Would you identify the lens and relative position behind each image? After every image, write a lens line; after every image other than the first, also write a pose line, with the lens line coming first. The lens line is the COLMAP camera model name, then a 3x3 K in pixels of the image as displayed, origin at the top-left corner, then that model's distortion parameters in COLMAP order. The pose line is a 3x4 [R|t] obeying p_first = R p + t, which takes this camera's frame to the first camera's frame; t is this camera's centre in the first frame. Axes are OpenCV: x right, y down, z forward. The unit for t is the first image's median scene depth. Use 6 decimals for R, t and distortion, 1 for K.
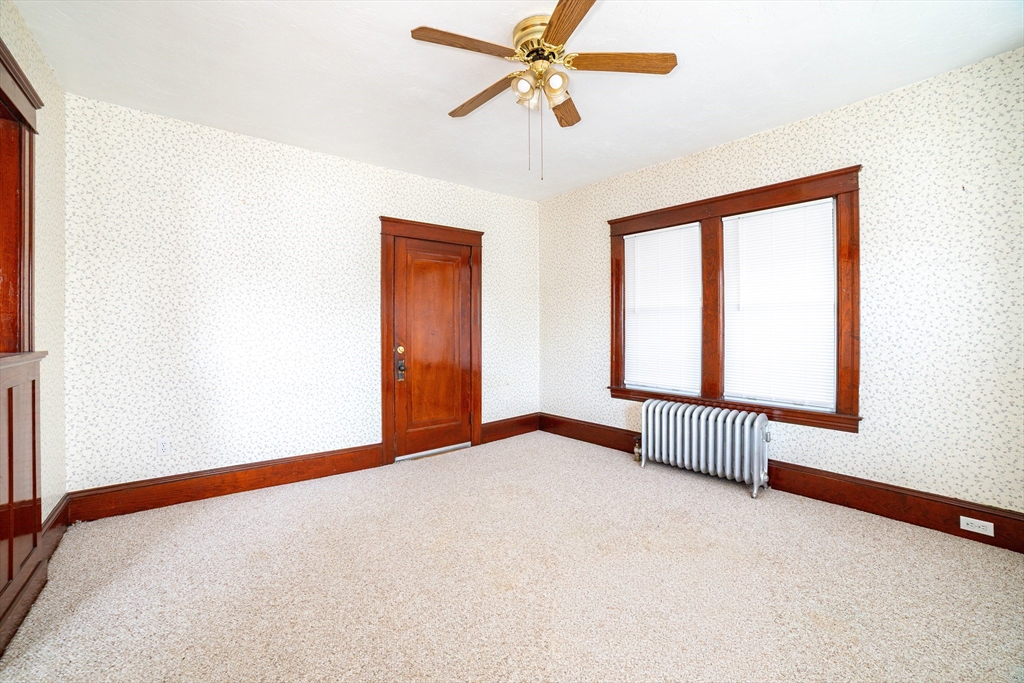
lens RADIAL K [[422.9, 0, 497.1], [0, 422.9, 330.6], [0, 0, 1]] dist [-0.113189, 0.039659]
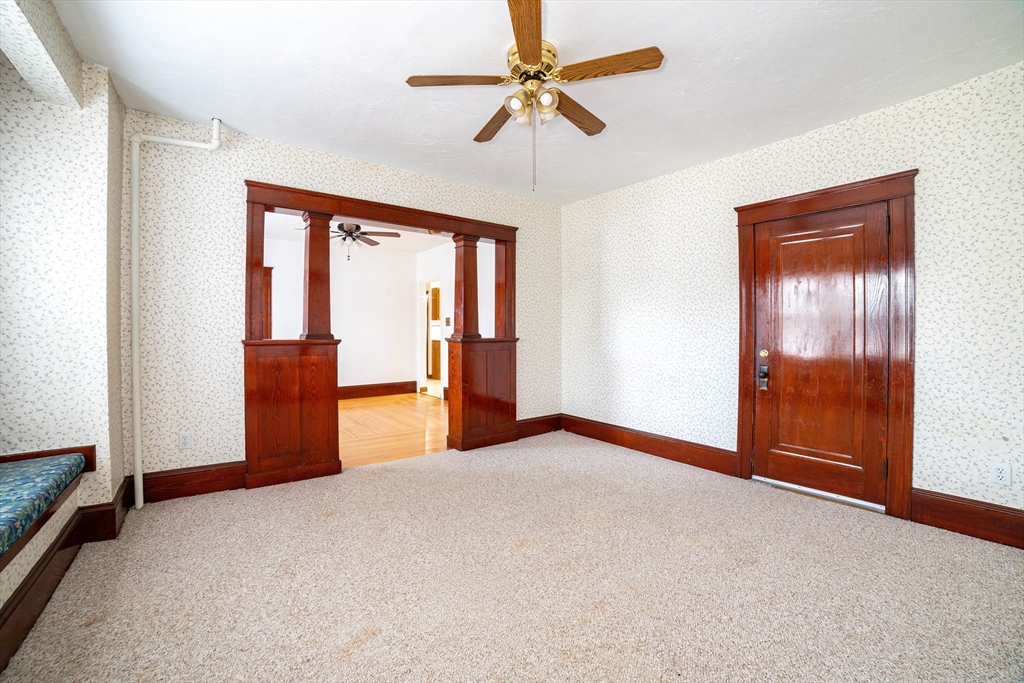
lens RADIAL K [[425.2, 0, 512.8], [0, 425.2, 329.5], [0, 0, 1]] dist [-0.114755, 0.040414]
pose [[-0.027779, 0.004468, -0.999604, 0.688870], [-0.007360, 0.999962, 0.004674, -0.003961], [0.999587, 0.007487, -0.027745, 0.561367]]
